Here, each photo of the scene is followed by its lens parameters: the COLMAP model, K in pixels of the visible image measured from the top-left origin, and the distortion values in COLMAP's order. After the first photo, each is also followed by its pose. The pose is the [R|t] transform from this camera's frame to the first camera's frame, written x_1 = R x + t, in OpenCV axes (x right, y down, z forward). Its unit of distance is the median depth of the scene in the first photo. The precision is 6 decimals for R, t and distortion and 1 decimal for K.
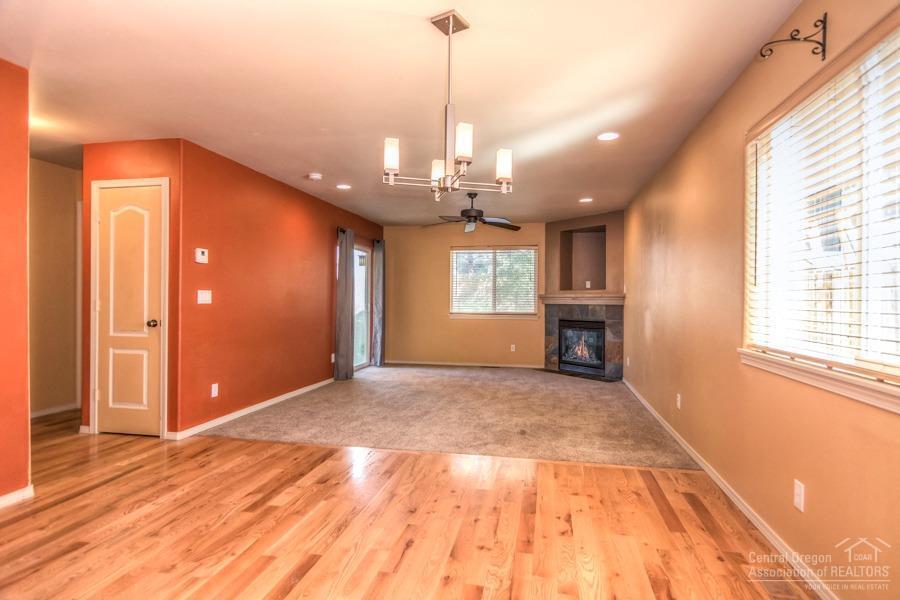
lens RADIAL K [[476.3, 0, 452.5], [0, 476.3, 307.2], [0, 0, 1]] dist [-0.003367, 0.001469]
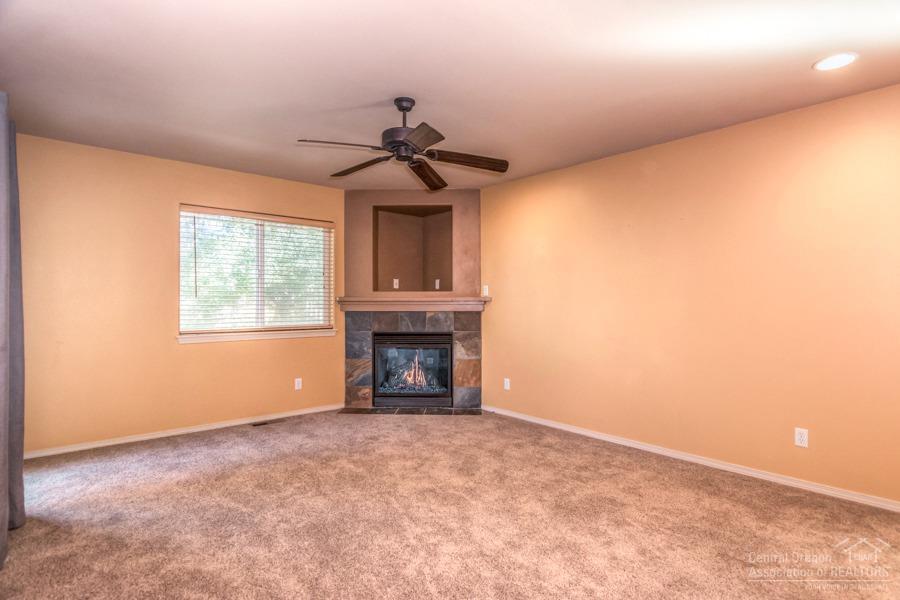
lens RADIAL K [[476.3, 0, 449.6], [0, 476.3, 296.8], [0, 0, 1]] dist [-0.003367, 0.001469]
pose [[0.609840, 0.004388, 0.792512, -0.274525], [0.013809, 0.999774, -0.016161, -0.015876], [-0.792404, 0.020800, 0.609642, 0.539673]]
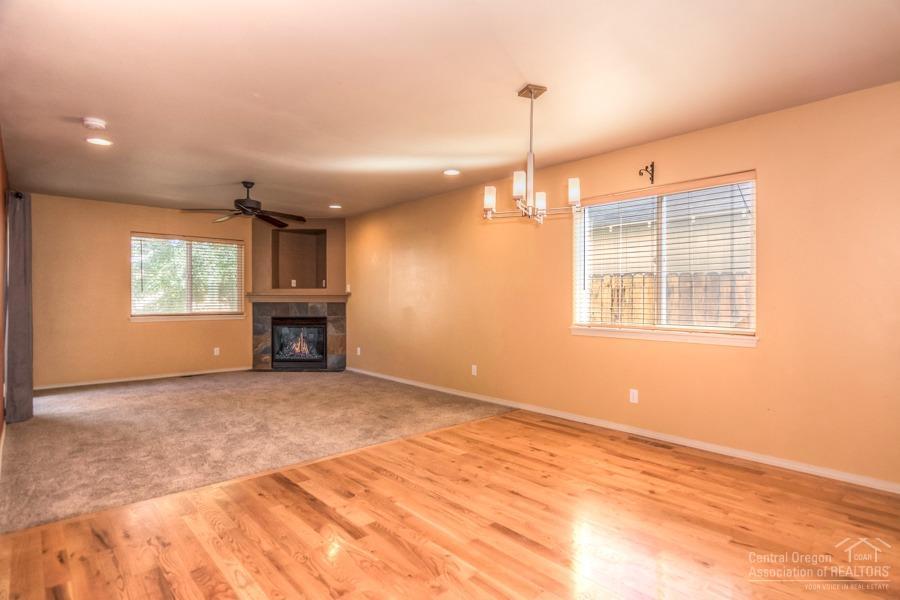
lens RADIAL K [[476.3, 0, 452.1], [0, 476.3, 298.9], [0, 0, 1]] dist [-0.003367, 0.001469]
pose [[0.594605, -0.005361, 0.804000, -0.381122], [0.014505, 0.999887, -0.004060, -0.004407], [-0.803887, 0.014076, 0.594616, 0.118747]]
